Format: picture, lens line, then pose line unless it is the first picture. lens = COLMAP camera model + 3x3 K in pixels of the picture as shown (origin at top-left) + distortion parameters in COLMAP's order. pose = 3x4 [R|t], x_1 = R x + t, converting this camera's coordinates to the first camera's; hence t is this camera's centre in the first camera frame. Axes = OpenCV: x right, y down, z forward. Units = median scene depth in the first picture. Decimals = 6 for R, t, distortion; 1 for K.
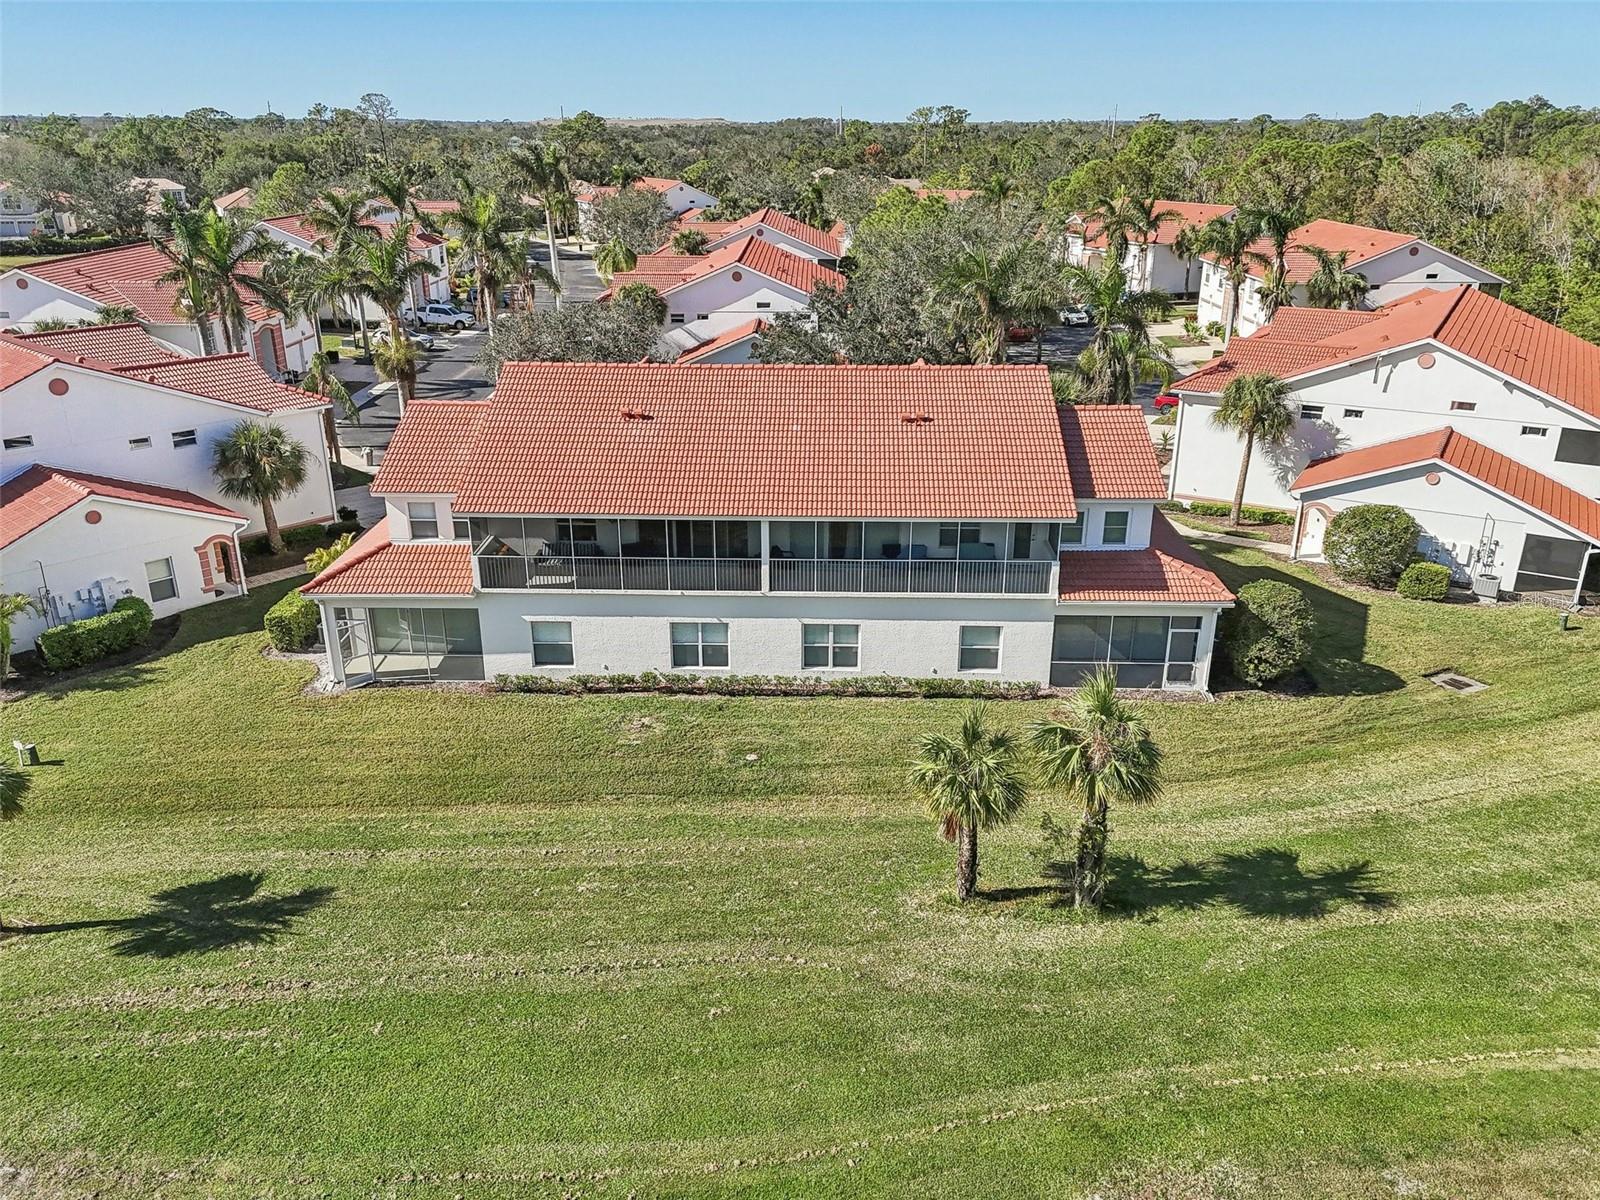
lens RADIAL K [[1192.2, 0, 805.2], [0, 1192.2, 601.3], [0, 0, 1]] dist [0.093398, -0.093414]
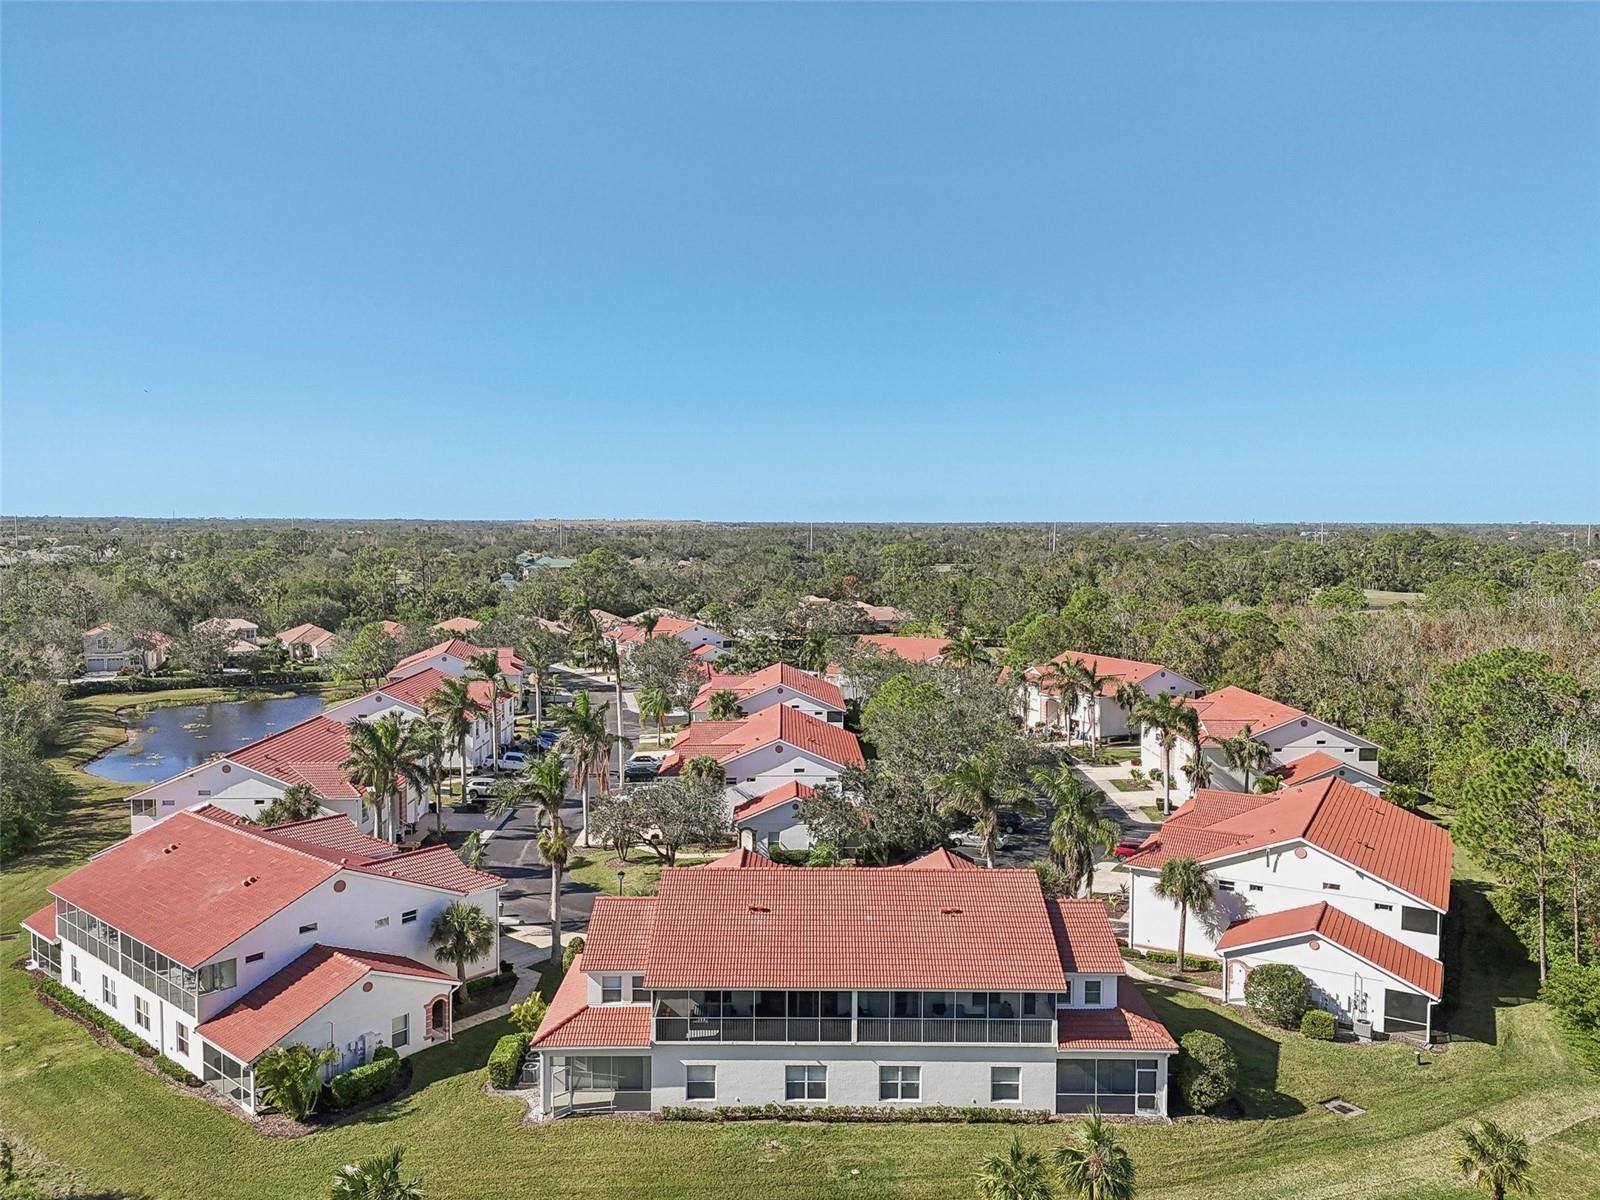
lens RADIAL K [[1192.2, 0, 805.2], [0, 1192.2, 601.3], [0, 0, 1]] dist [0.093398, -0.093414]
pose [[0.999563, 0.002906, 0.029417, -0.129142], [0.006112, 0.953332, -0.301861, -0.071788], [-0.028921, 0.301909, 0.952898, -0.508617]]
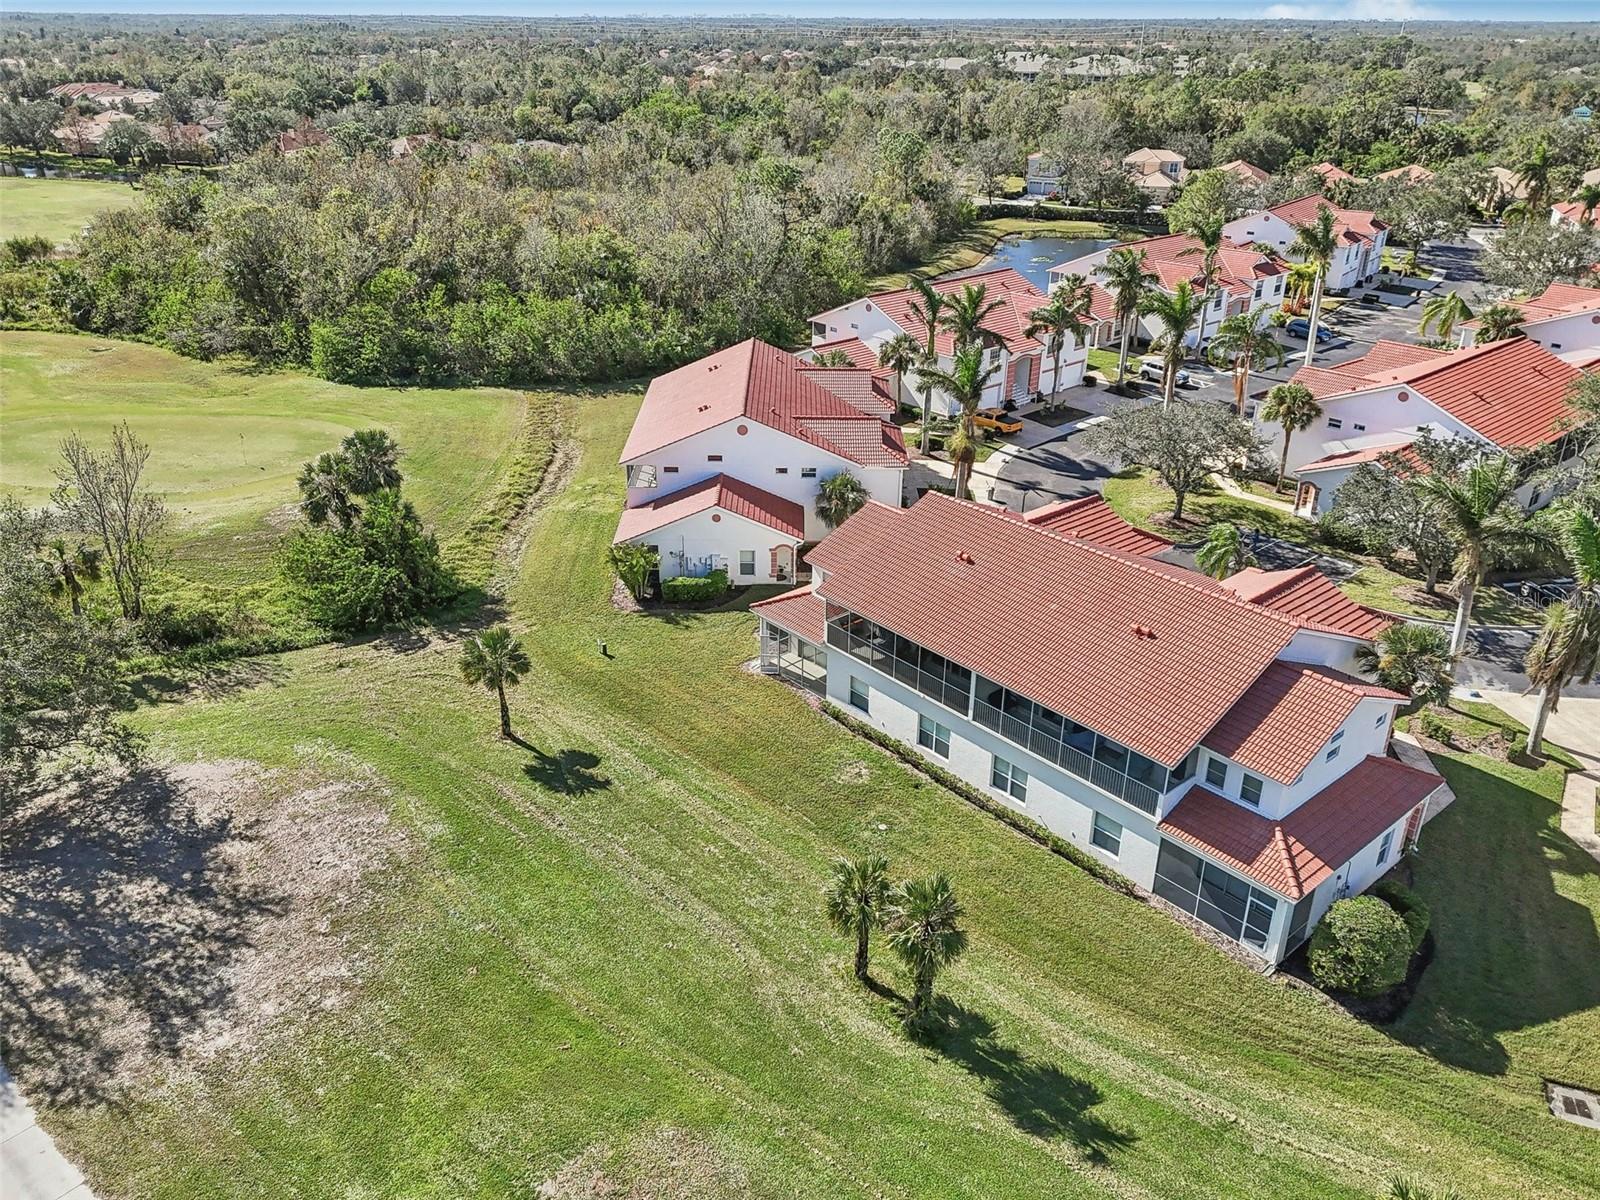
lens RADIAL K [[1209.8, 0, 805.9], [0, 1209.8, 596.6], [0, 0, 1]] dist [0.109998, -0.079388]
pose [[0.669559, 0.319362, -0.670595, 0.667019], [-0.275705, 0.945204, 0.174862, -0.304859], [0.689693, 0.067806, 0.720920, -0.098747]]
